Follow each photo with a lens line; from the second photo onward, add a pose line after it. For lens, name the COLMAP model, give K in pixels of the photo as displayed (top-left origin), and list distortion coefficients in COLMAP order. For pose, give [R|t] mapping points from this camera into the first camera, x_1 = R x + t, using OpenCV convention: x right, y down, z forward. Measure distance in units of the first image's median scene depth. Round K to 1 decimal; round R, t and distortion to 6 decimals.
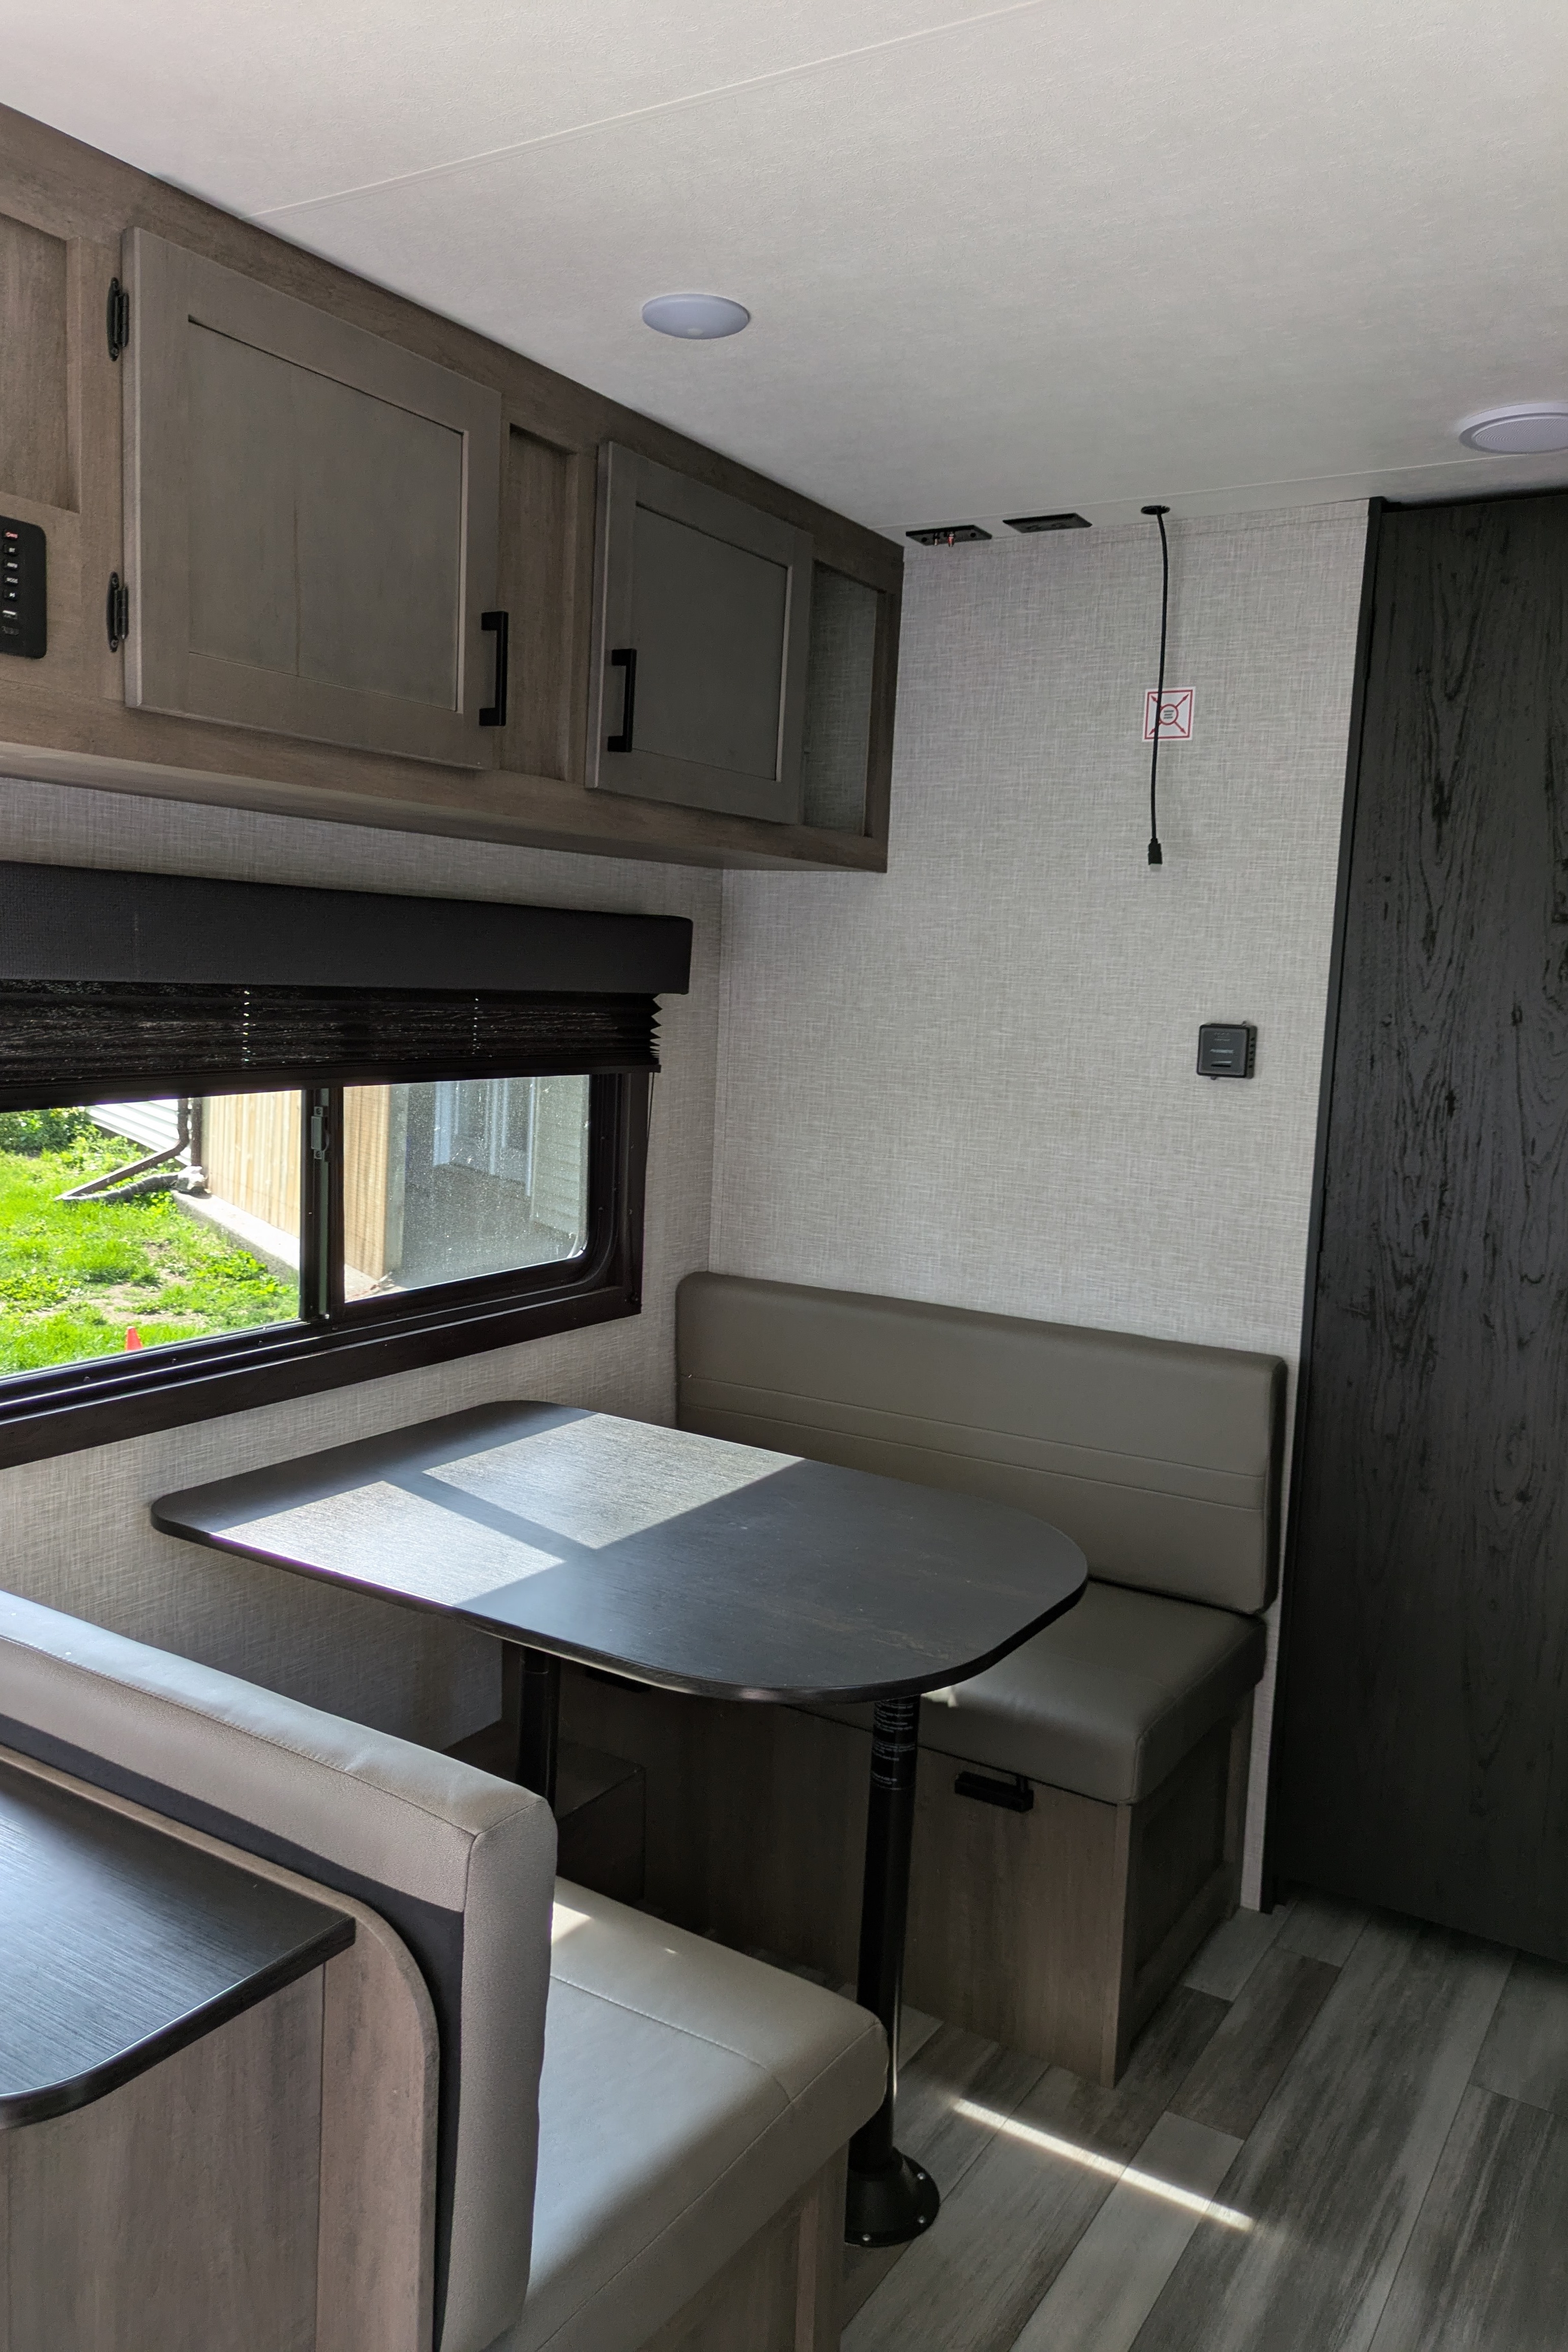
lens RADIAL K [[1765.1, 0, 769.2], [0, 1765.1, 1170.3], [0, 0, 1]] dist [0.064759, -0.087864]
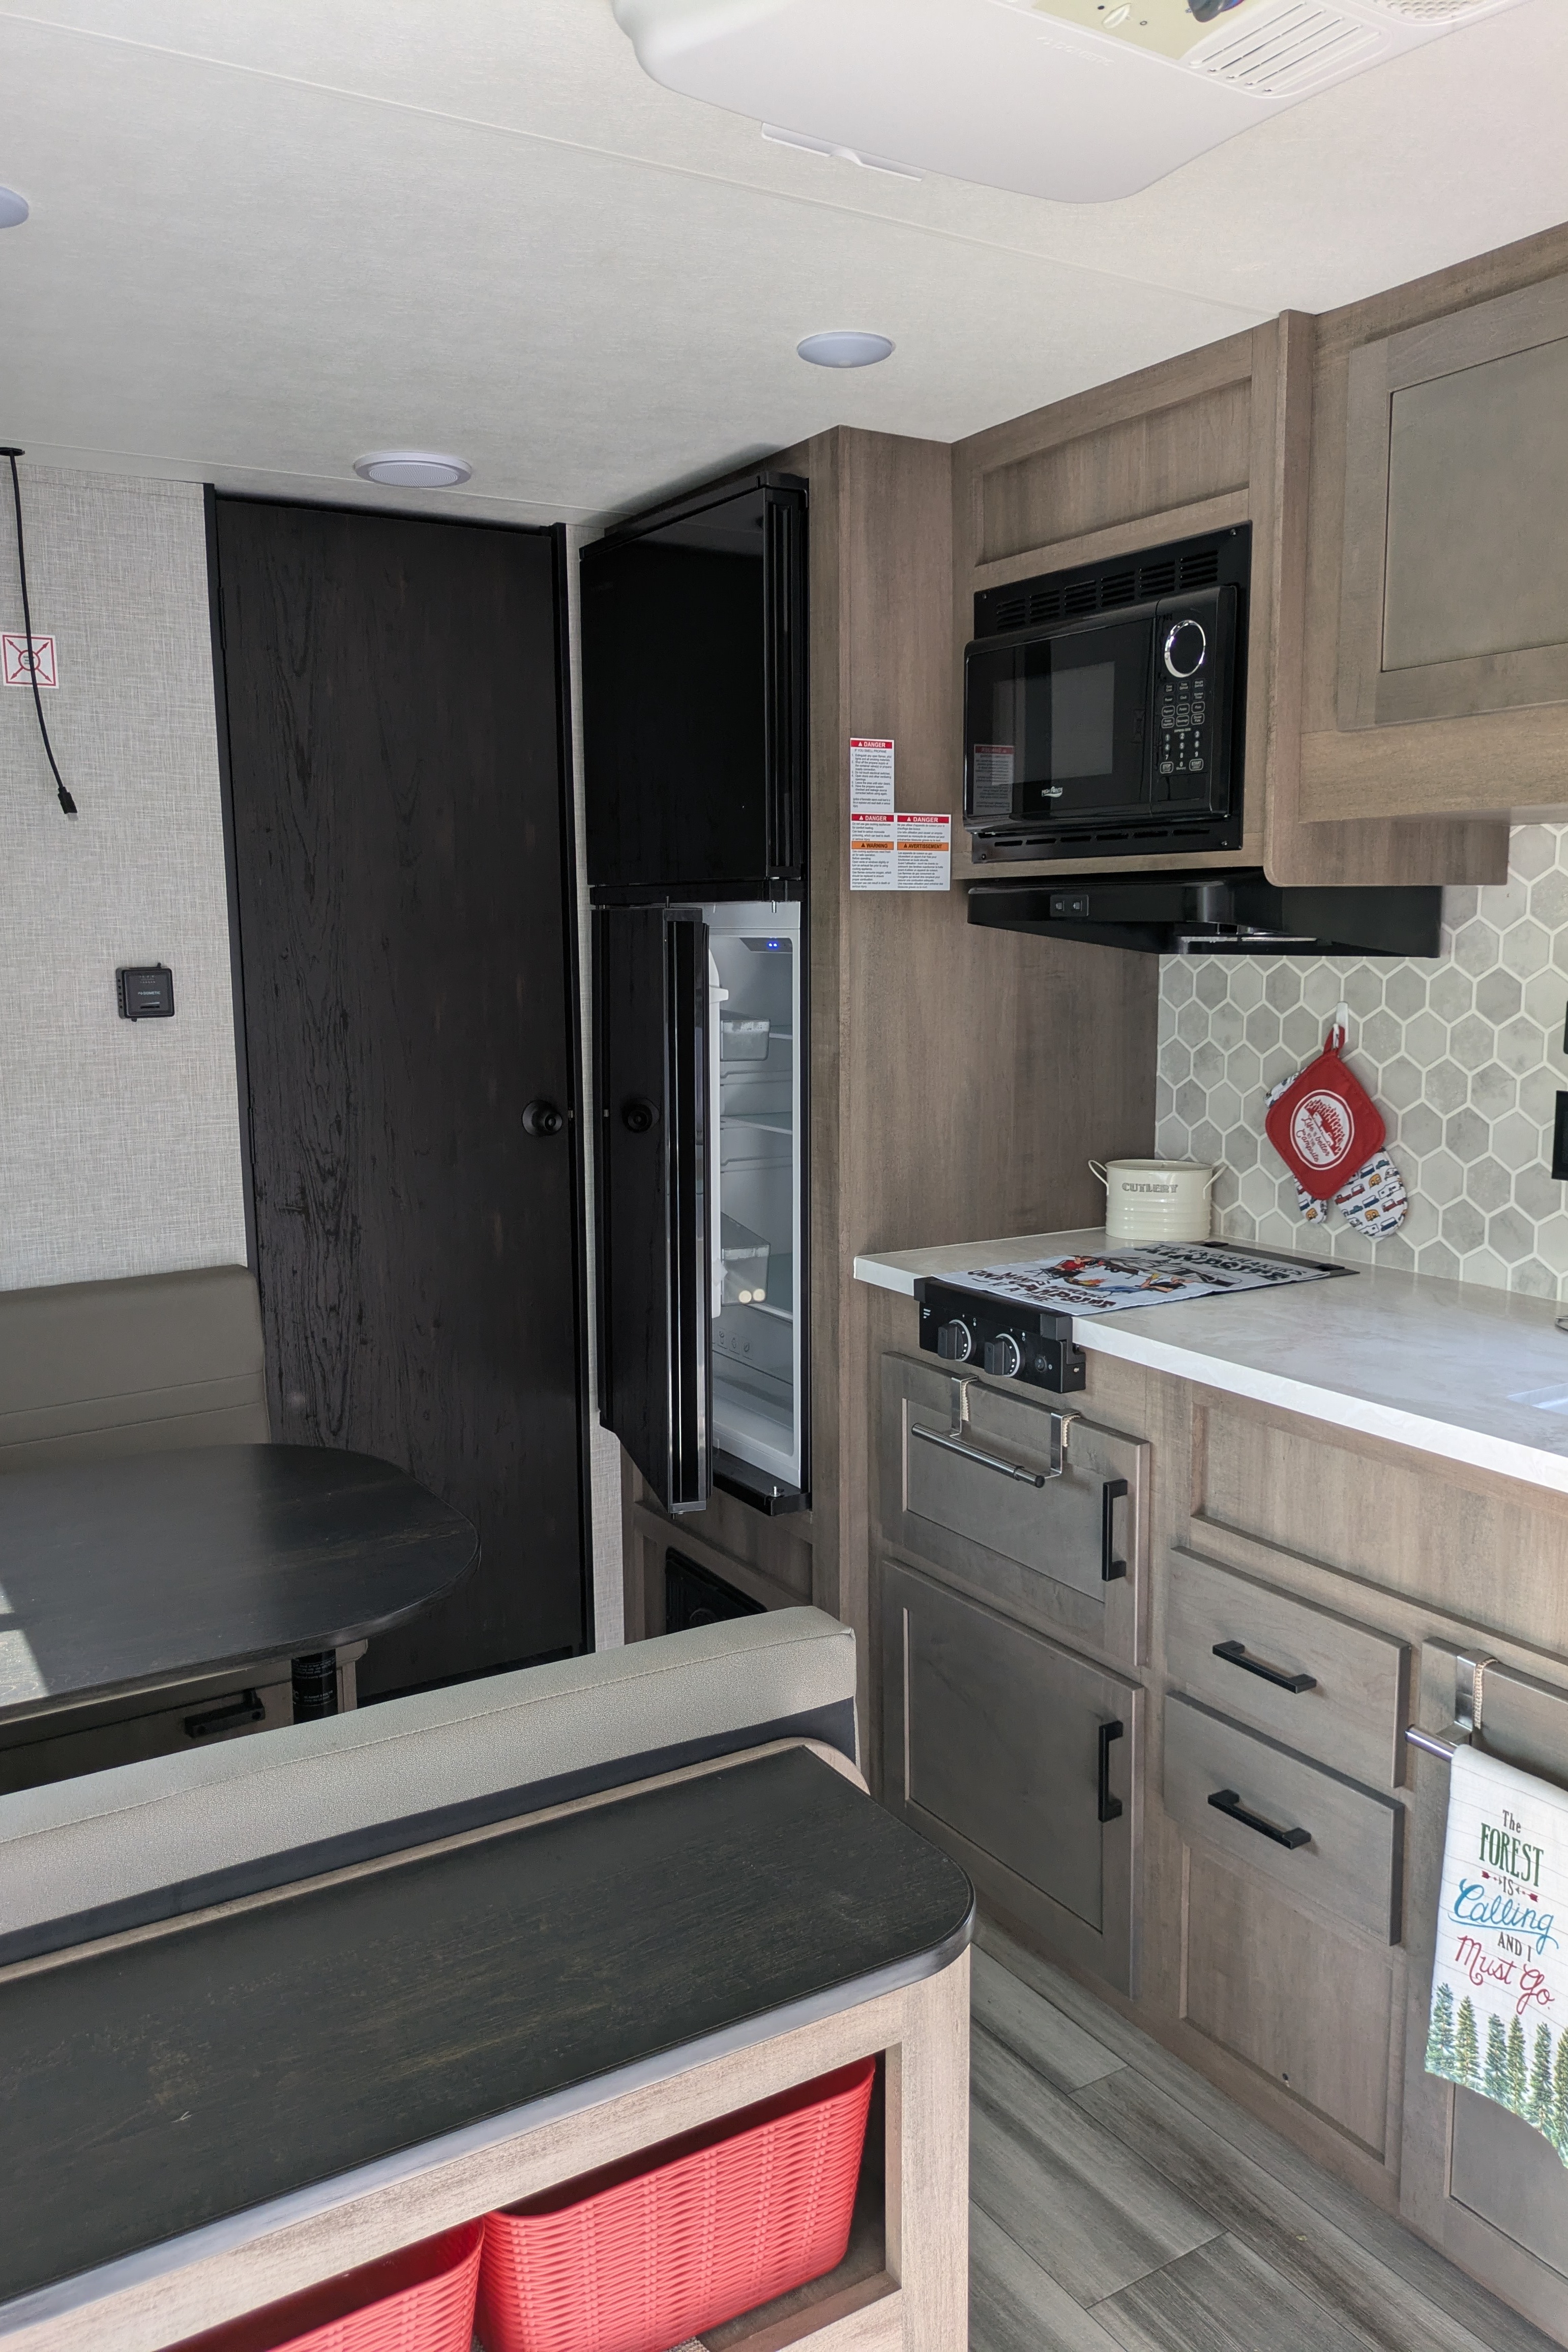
lens RADIAL K [[1765.1, 0, 769.2], [0, 1765.1, 1170.3], [0, 0, 1]] dist [0.064759, -0.087864]
pose [[0.445182, -0.173169, 0.878536, -0.521210], [0.133285, 0.983007, 0.126222, -0.047538], [-0.885465, 0.060904, 0.460698, 0.192970]]
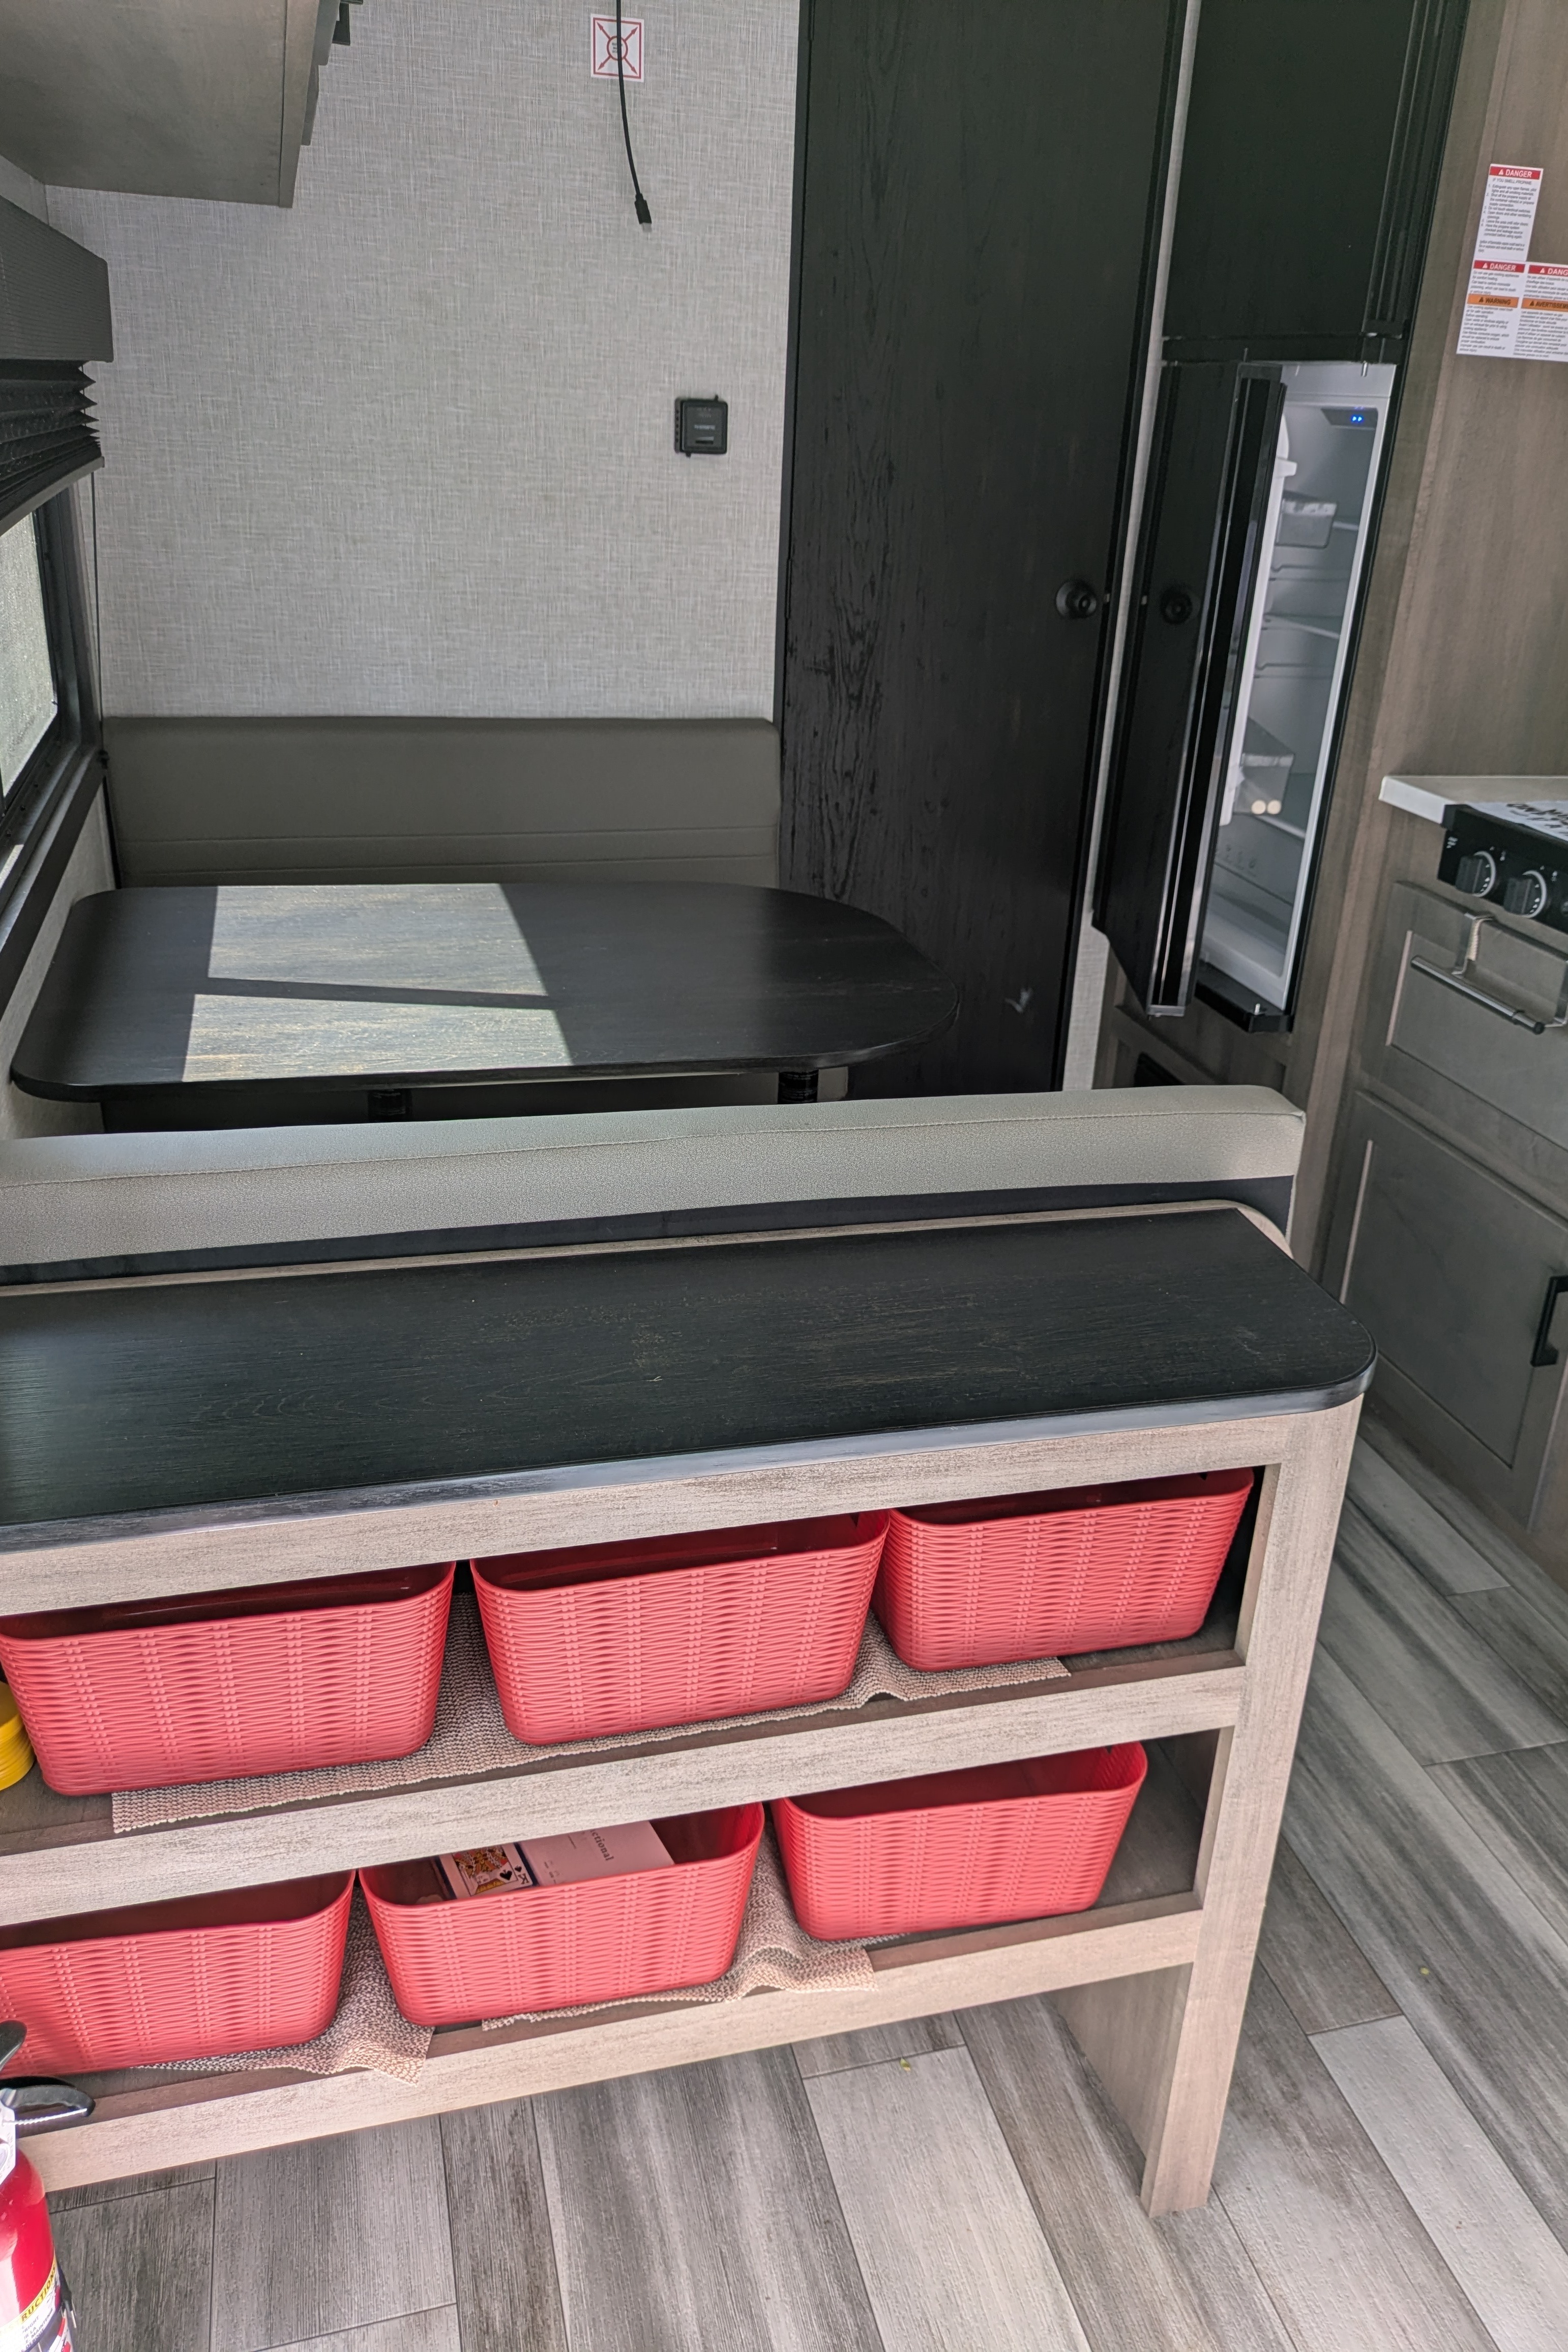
lens RADIAL K [[1770.8, 0, 821.7], [0, 1770.8, 1153.6], [0, 0, 1]] dist [0.062399, -0.084011]
pose [[0.673630, -0.296962, 0.676784, -0.537970], [0.063135, 0.935500, 0.347641, -0.027666], [-0.736367, -0.191452, 0.648930, 0.177334]]
